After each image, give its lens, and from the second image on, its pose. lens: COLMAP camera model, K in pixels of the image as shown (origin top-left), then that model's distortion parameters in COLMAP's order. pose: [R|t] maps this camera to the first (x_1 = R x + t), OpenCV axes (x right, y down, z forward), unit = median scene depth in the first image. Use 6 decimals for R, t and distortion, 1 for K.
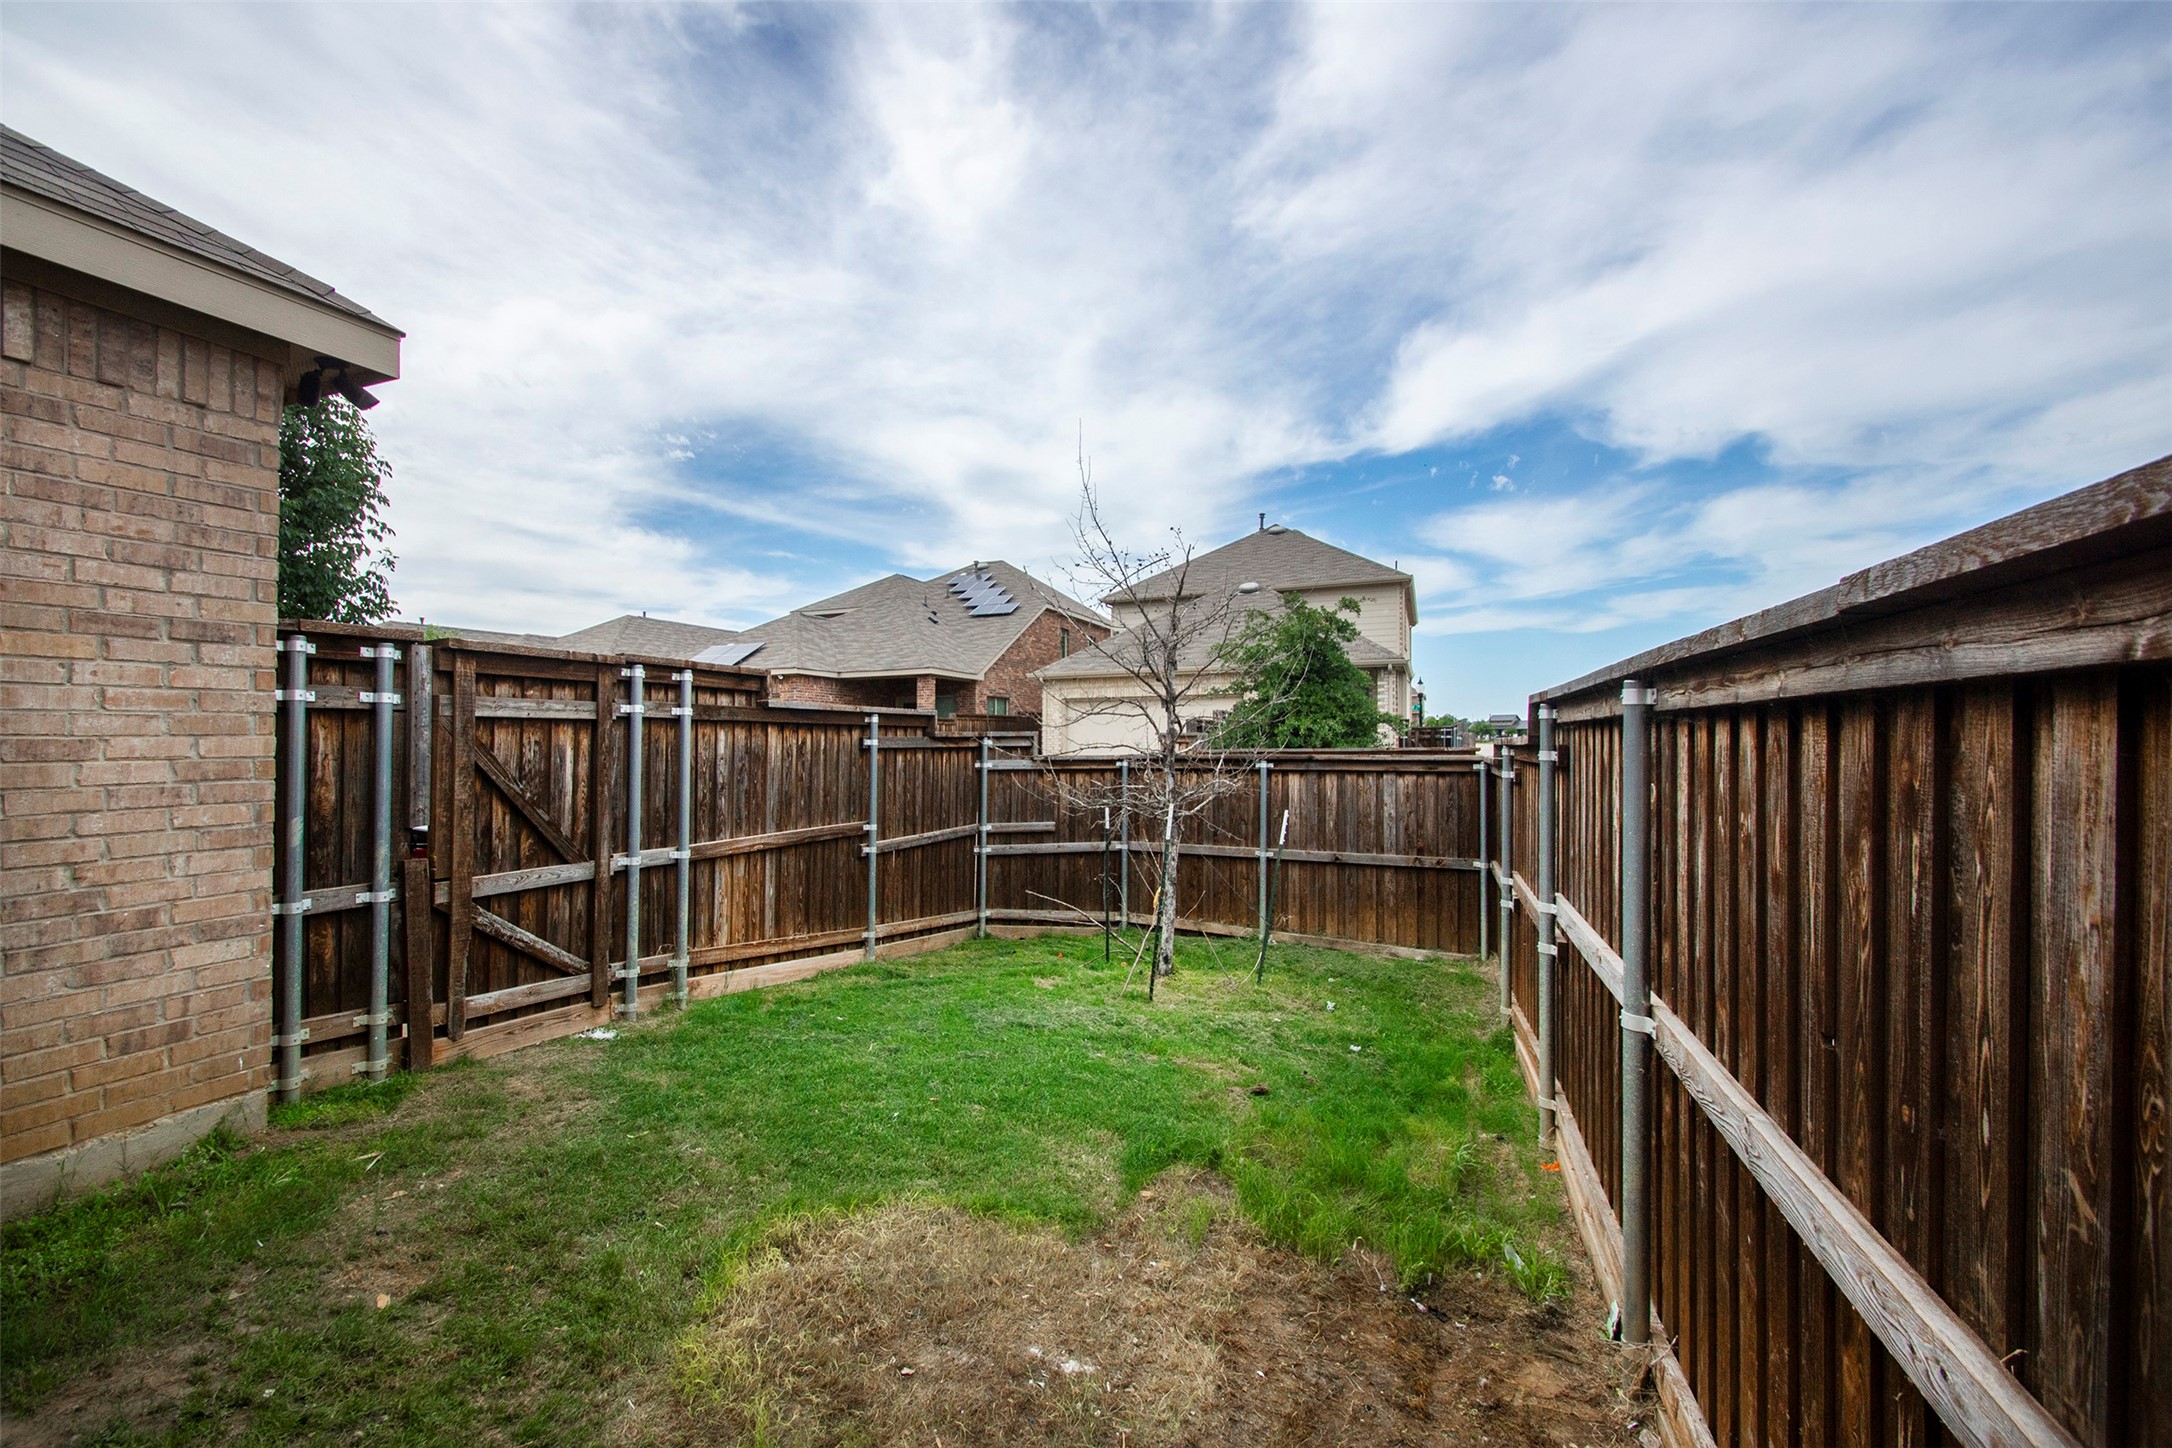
lens RADIAL K [[982.3, 0, 1086.0], [0, 982.3, 724.0], [0, 0, 1]] dist [0.016265, -0.024065]
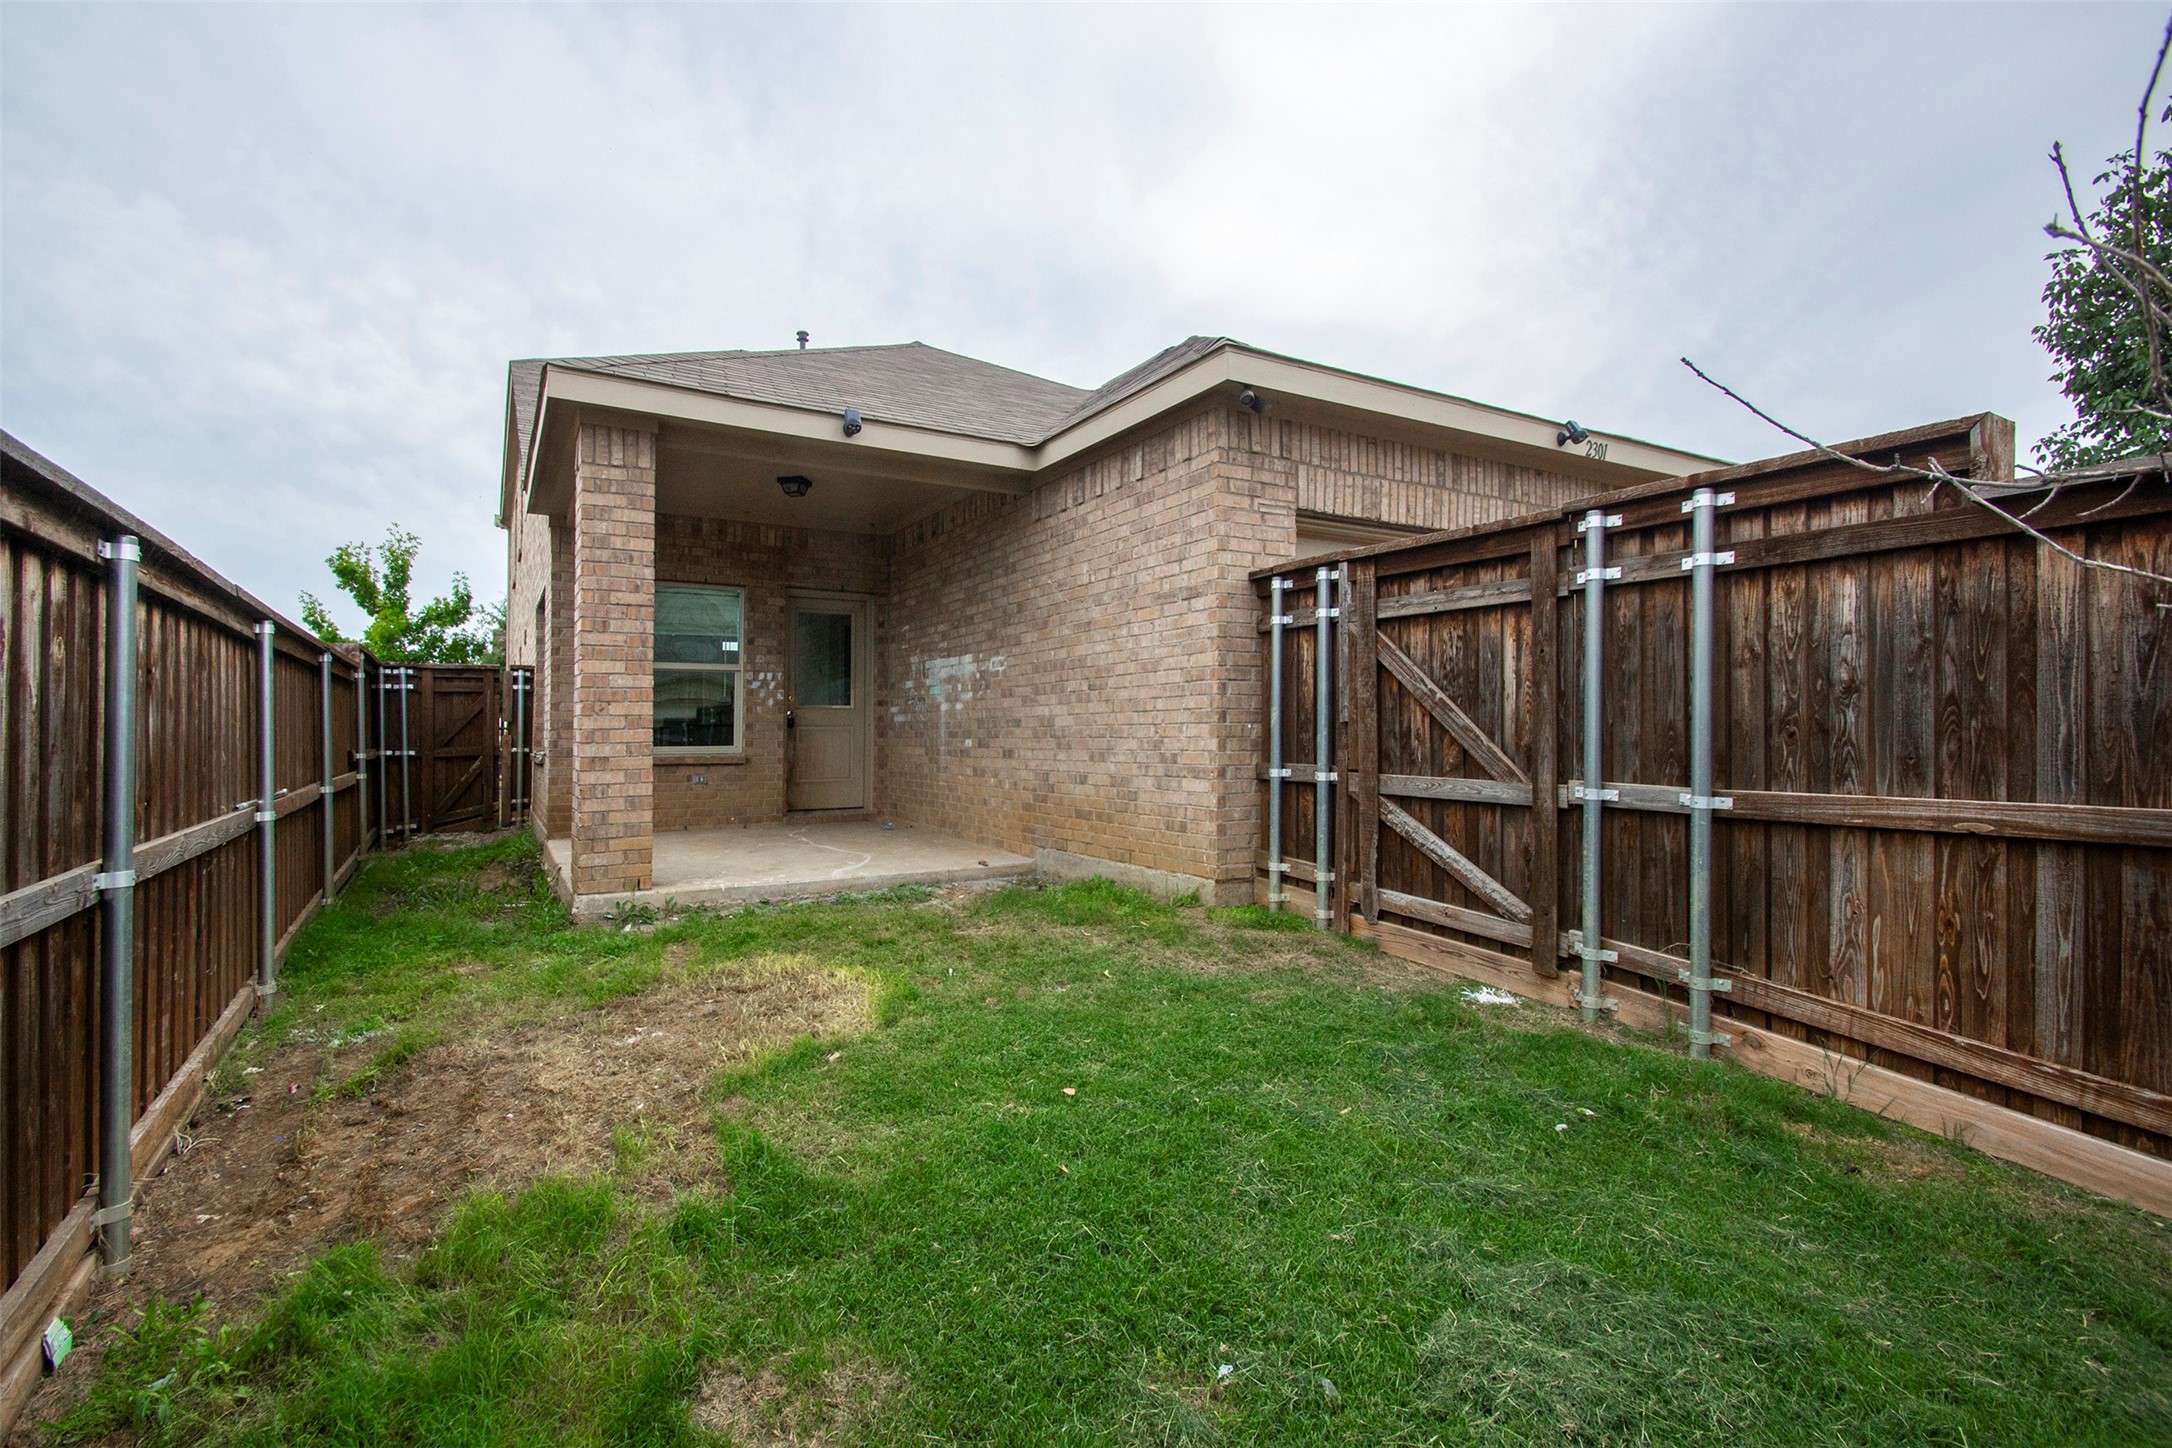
lens RADIAL K [[1005.8, 0, 1086.0], [0, 1005.8, 724.0], [0, 0, 1]] dist [0.001435, -0.000278]
pose [[-0.649626, -0.004178, -0.760242, 0.334749], [0.017895, 0.999624, -0.020784, 0.104845], [0.760043, -0.027106, -0.649307, 1.268543]]
